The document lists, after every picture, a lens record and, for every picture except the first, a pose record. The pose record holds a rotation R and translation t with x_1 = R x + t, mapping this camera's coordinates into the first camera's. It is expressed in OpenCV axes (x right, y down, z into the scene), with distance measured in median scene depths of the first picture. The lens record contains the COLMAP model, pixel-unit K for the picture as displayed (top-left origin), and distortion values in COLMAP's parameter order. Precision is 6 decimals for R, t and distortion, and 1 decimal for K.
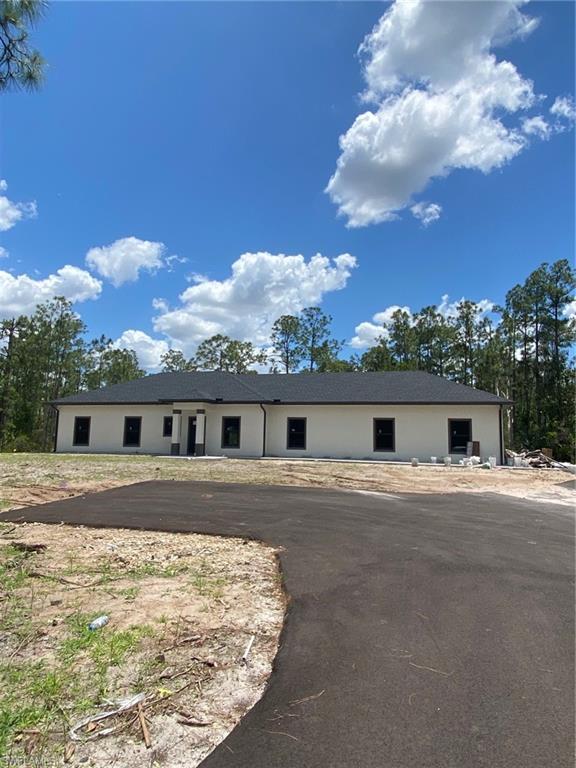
lens RADIAL K [[503.6, 0, 288.0], [0, 503.6, 384.0], [0, 0, 1]] dist [0.101570, -0.000462]
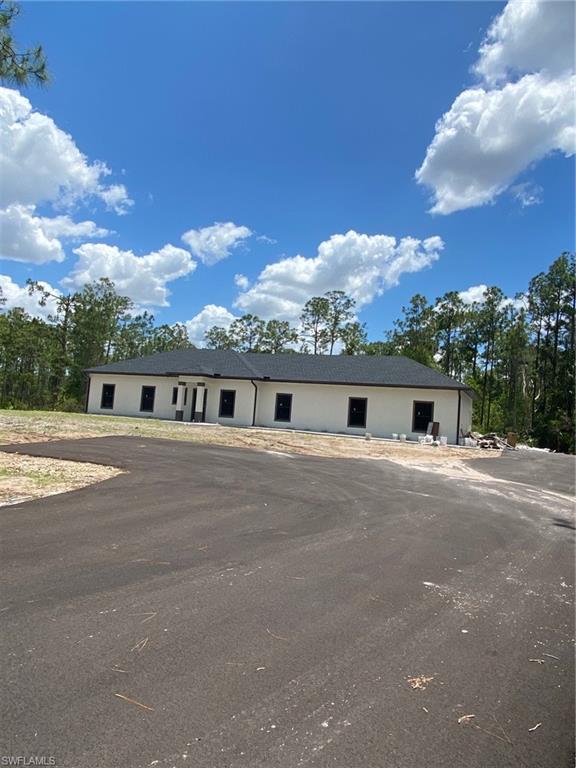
lens RADIAL K [[503.6, 0, 288.0], [0, 503.6, 384.0], [0, 0, 1]] dist [0.101570, -0.000462]
pose [[0.991177, 0.045388, -0.124528, 0.164947], [-0.039682, 0.998062, 0.047925, -0.009309], [0.126462, -0.042561, 0.991058, -0.116388]]
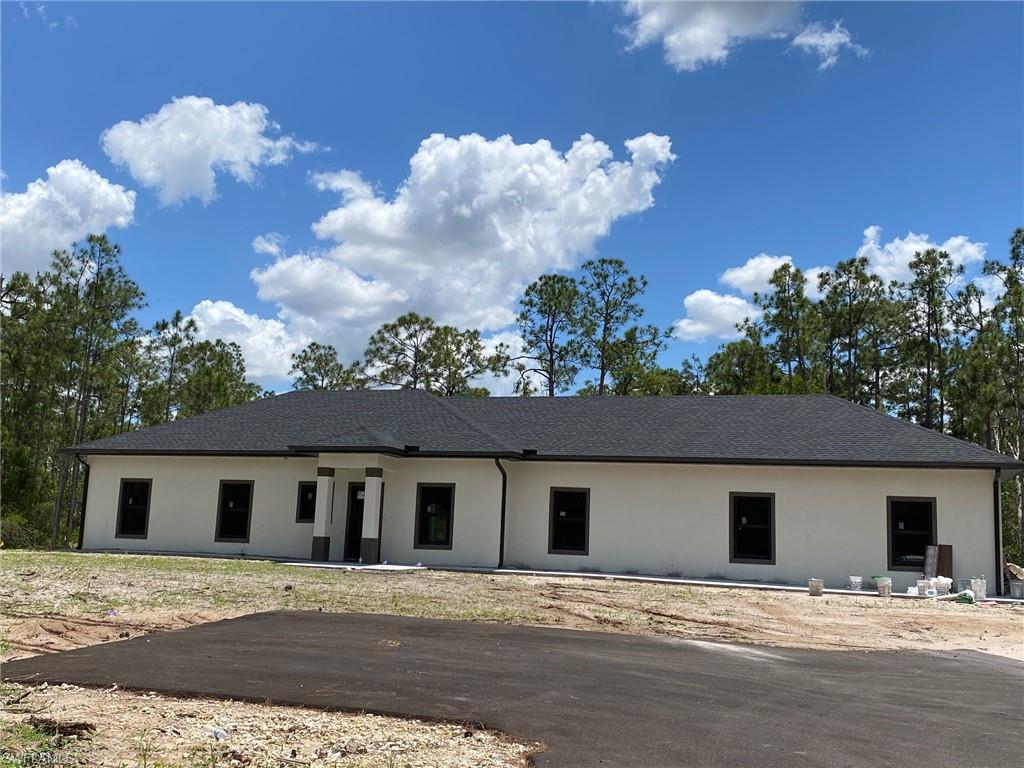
lens RADIAL K [[1057.2, 0, 512.0], [0, 1057.2, 384.0], [0, 0, 1]] dist [0.122017, -0.175534]
pose [[0.999168, 0.013758, -0.038405, -0.000827], [-0.014910, 0.999443, -0.029871, -0.002351], [0.037973, 0.030419, 0.998816, -0.022655]]
